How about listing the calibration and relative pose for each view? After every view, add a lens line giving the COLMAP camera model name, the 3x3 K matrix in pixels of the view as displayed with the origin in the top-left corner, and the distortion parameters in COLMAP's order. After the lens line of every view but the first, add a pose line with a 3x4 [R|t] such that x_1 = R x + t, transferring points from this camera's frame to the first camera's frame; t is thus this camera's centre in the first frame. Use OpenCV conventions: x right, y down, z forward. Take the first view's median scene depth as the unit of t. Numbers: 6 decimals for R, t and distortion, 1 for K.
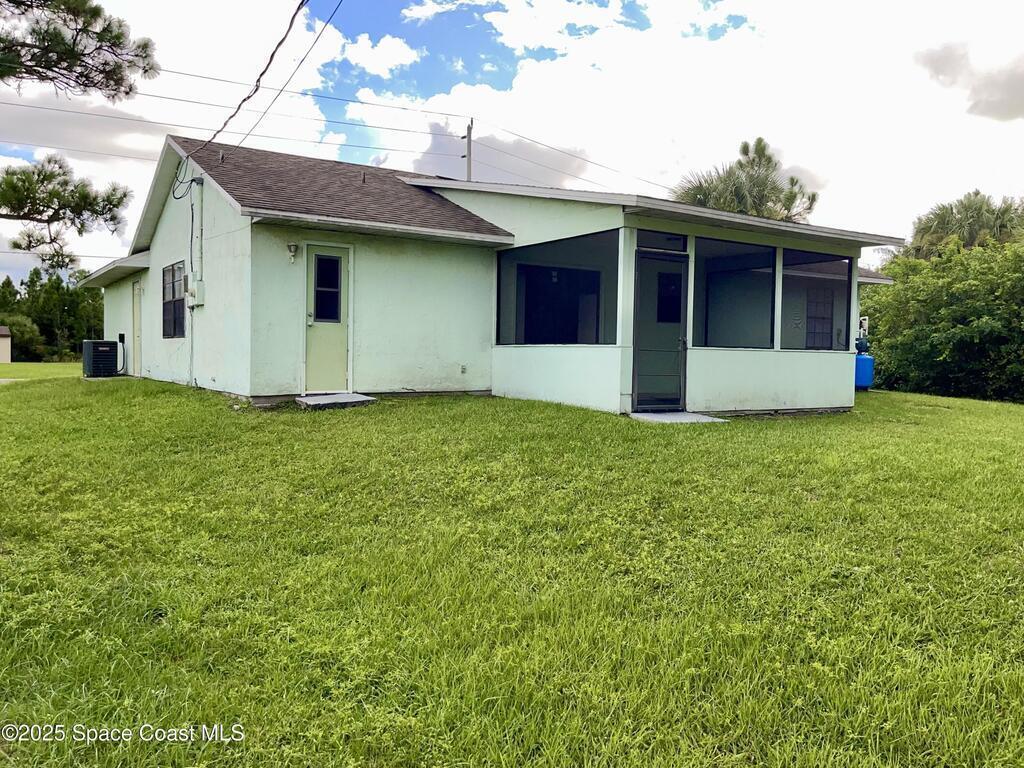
lens RADIAL K [[837.2, 0, 512.0], [0, 837.2, 384.0], [0, 0, 1]] dist [0.025577, -0.010756]
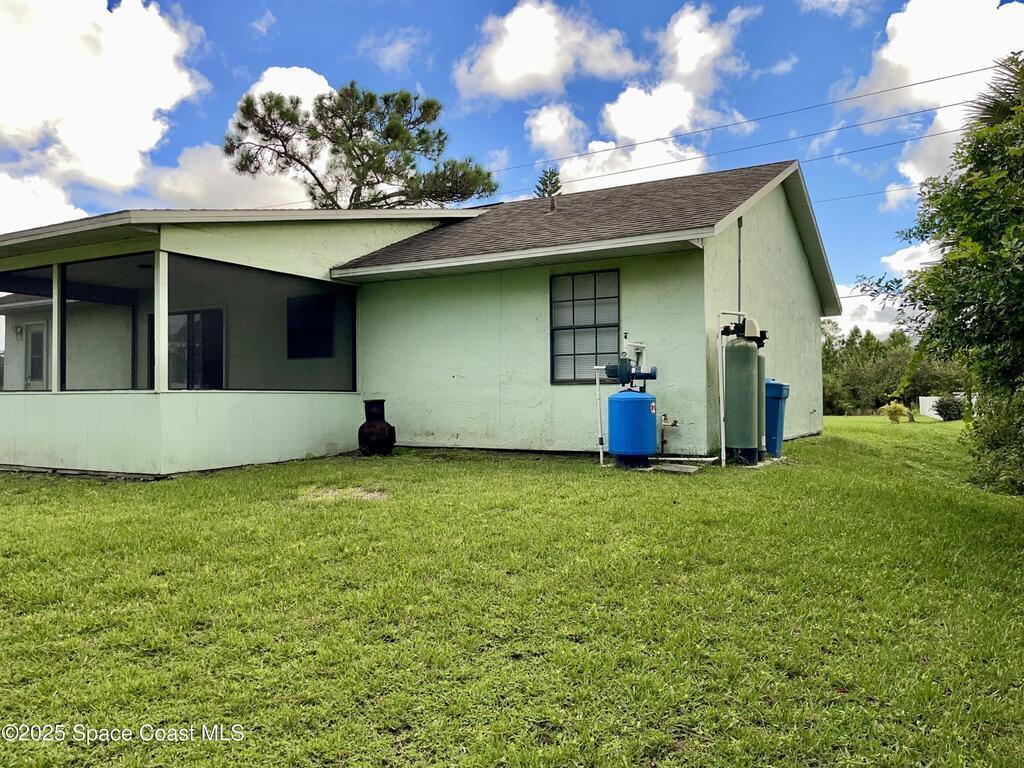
lens RADIAL K [[837.2, 0, 512.0], [0, 837.2, 384.0], [0, 0, 1]] dist [0.025577, -0.010756]
pose [[0.427677, -0.036376, -0.903199, 1.226479], [-0.022016, 0.998474, -0.050638, -0.017926], [0.903663, 0.041542, 0.426224, 1.059916]]
